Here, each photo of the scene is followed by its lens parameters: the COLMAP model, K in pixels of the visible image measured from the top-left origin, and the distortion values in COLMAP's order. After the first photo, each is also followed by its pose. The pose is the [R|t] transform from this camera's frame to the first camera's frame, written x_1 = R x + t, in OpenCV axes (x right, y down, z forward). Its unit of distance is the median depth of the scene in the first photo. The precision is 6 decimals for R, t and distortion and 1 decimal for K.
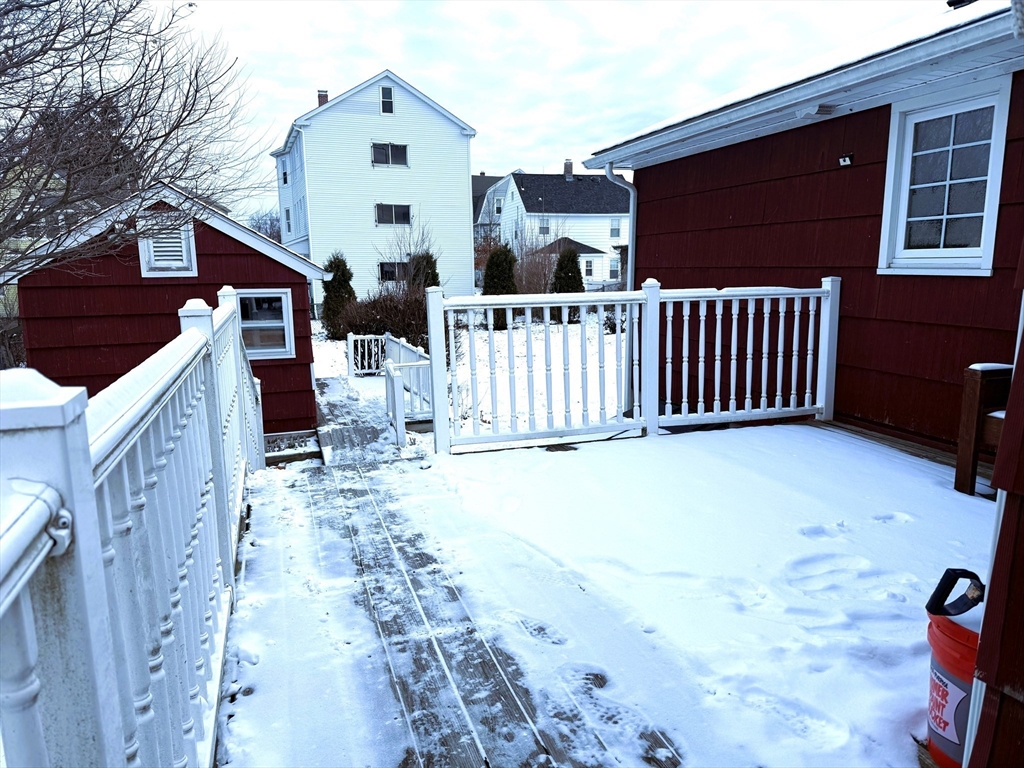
lens RADIAL K [[709.8, 0, 513.1], [0, 709.8, 382.9], [0, 0, 1]] dist [0.082448, -0.003136]
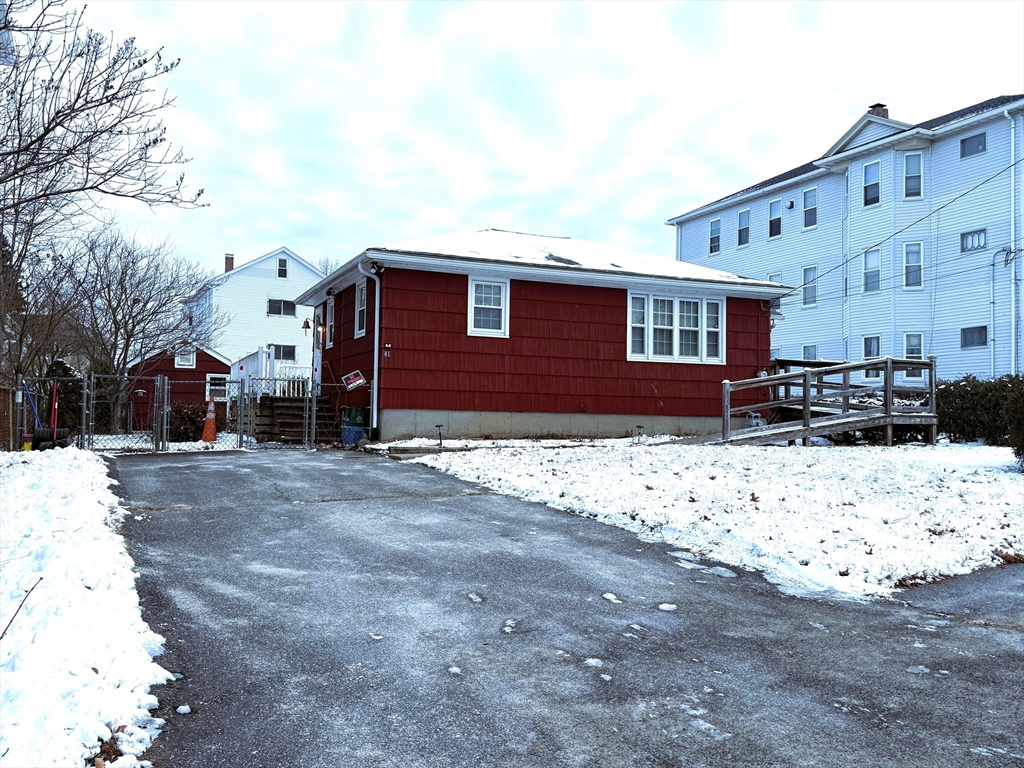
lens RADIAL K [[878.6, 0, 507.7], [0, 878.6, 380.0], [0, 0, 1]] dist [0.084242, 0.003426]
pose [[0.995706, 0.026949, 0.088557, 0.096953], [-0.007833, 0.977782, -0.209478, 0.141579], [-0.092235, 0.207885, 0.973795, -0.567650]]
